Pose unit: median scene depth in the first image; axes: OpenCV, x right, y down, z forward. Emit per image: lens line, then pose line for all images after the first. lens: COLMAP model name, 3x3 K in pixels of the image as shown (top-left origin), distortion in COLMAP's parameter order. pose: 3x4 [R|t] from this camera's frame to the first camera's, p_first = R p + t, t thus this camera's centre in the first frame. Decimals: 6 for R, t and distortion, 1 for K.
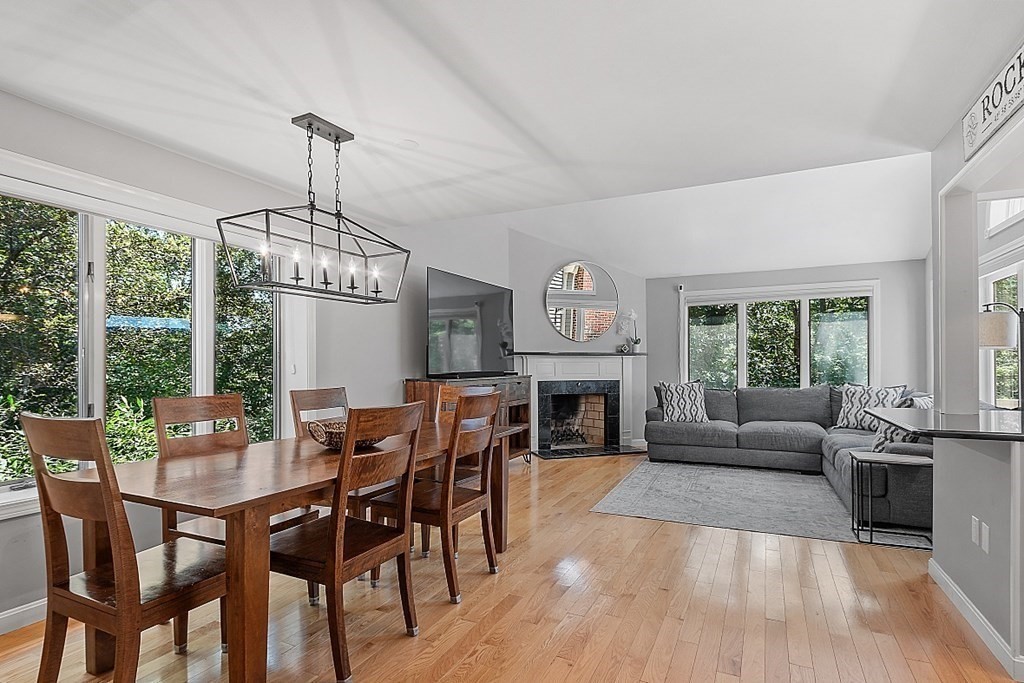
lens RADIAL K [[527.5, 0, 492.7], [0, 527.5, 362.9], [0, 0, 1]] dist [-0.000668, -0.000108]
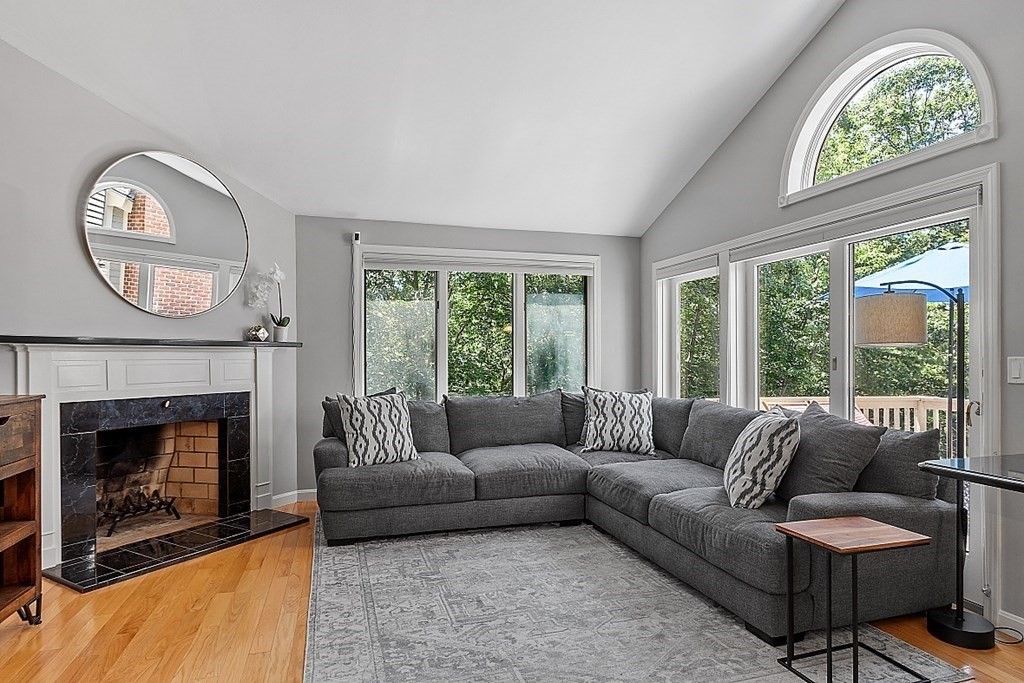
lens RADIAL K [[575.1, 0, 510.2], [0, 575.1, 355.4], [0, 0, 1]] dist [0.004124, 0.000393]
pose [[0.720267, 0.000611, 0.693697, 0.025815], [-0.003193, 0.999992, 0.002434, -0.008174], [-0.693690, -0.003968, 0.720263, 0.448999]]
